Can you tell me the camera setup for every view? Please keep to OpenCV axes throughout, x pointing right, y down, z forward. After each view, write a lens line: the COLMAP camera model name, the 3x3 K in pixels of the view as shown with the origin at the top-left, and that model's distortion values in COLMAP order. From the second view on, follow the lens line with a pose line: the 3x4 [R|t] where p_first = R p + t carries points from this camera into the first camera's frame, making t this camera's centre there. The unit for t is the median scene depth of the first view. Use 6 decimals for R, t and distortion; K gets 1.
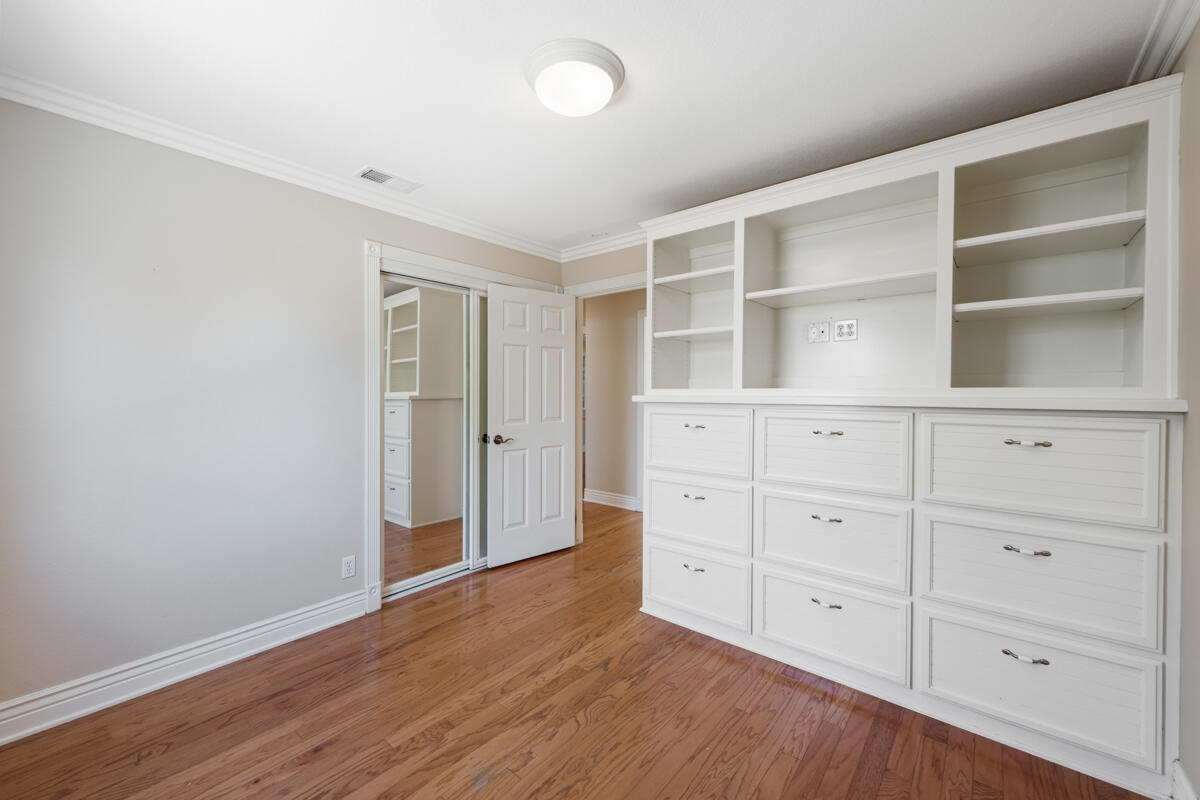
lens RADIAL K [[482.2, 0, 596.6], [0, 482.2, 394.8], [0, 0, 1]] dist [0.000289, -0.000038]
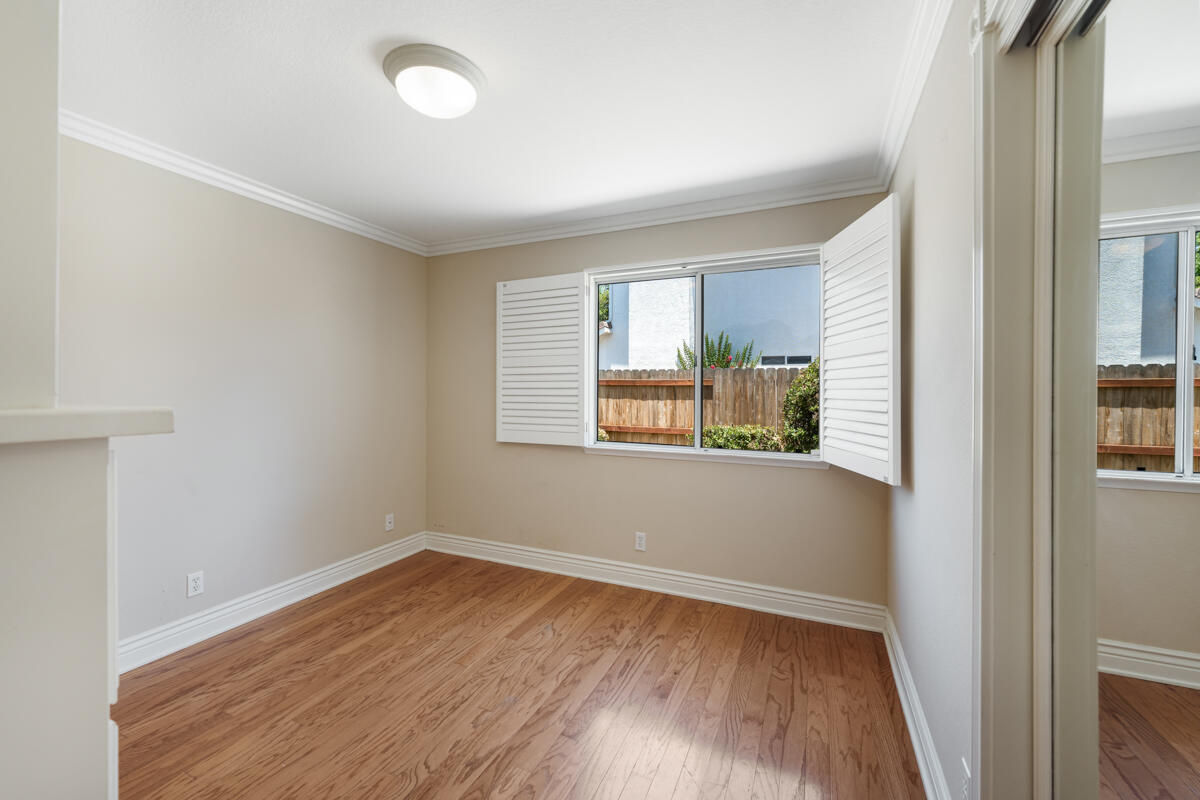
lens RADIAL K [[482.2, 0, 596.6], [0, 482.2, 394.8], [0, 0, 1]] dist [0.000289, -0.000038]
pose [[-0.964144, 0.000452, -0.265381, -0.109426], [-0.003427, 0.999894, 0.014154, -0.012171], [0.265359, 0.014556, -0.964040, 2.016032]]
